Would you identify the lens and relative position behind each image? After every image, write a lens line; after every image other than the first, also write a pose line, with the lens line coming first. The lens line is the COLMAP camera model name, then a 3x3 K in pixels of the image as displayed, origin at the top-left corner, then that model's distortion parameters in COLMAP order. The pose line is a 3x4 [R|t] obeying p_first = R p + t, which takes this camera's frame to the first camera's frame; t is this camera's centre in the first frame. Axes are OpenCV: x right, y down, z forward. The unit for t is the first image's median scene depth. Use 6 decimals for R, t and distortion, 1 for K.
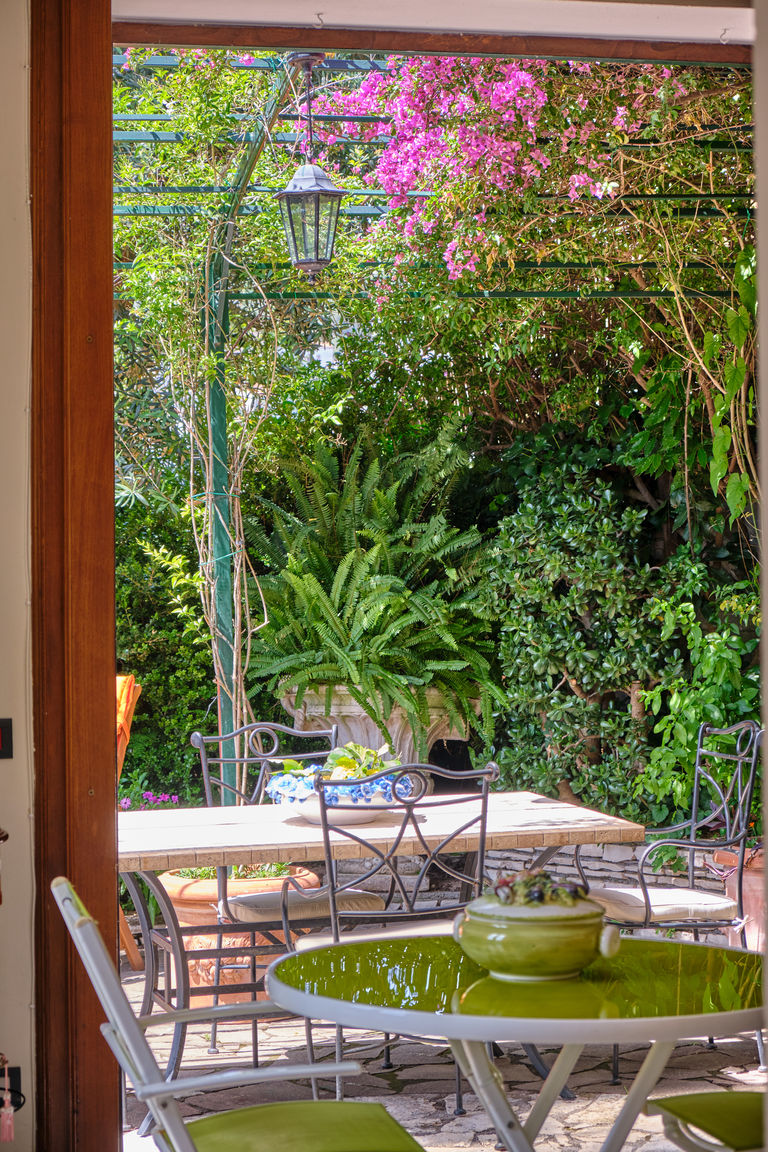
lens RADIAL K [[2706.1, 0, 384.6], [0, 2706.1, 576.1], [0, 0, 1]] dist [-0.038305, 0.000000]
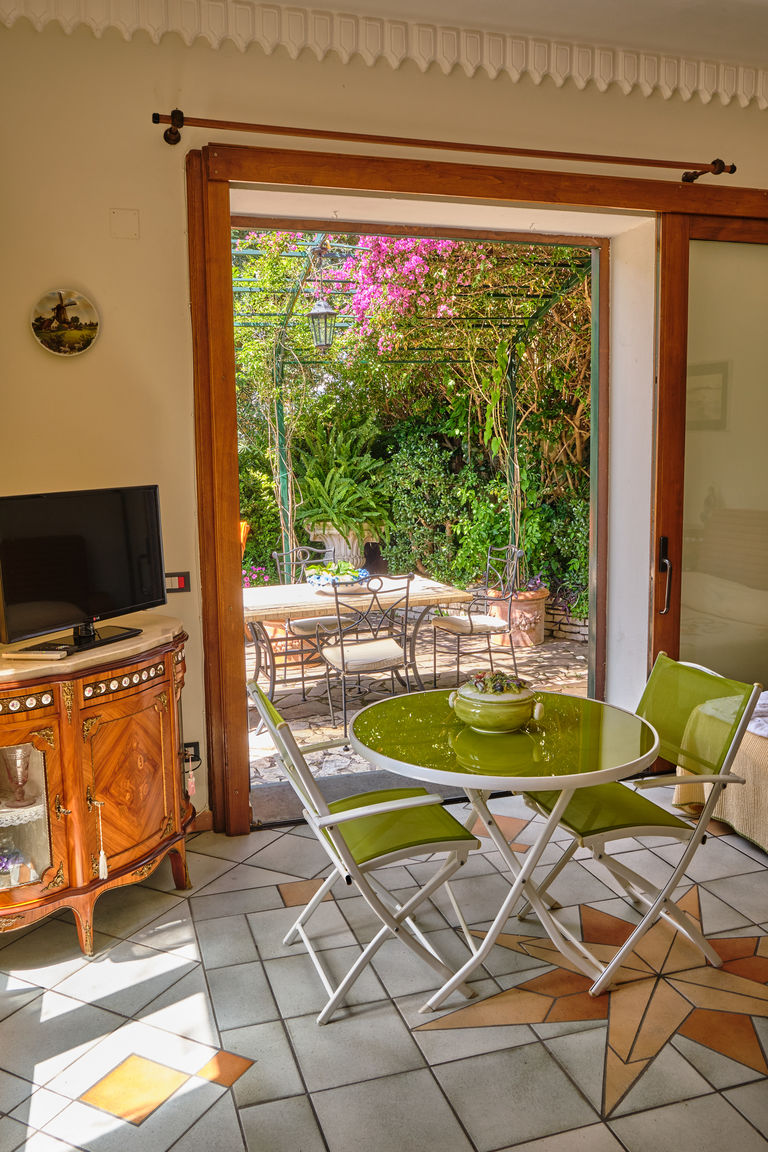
lens RADIAL K [[907.5, 0, 378.9], [0, 907.5, 575.2], [0, 0, 1]] dist [-0.006967, -0.012108]
pose [[0.998424, -0.014843, 0.054119, -0.019668], [0.008271, 0.992777, 0.119692, -0.013573], [-0.055505, -0.119055, 0.991335, 0.187264]]
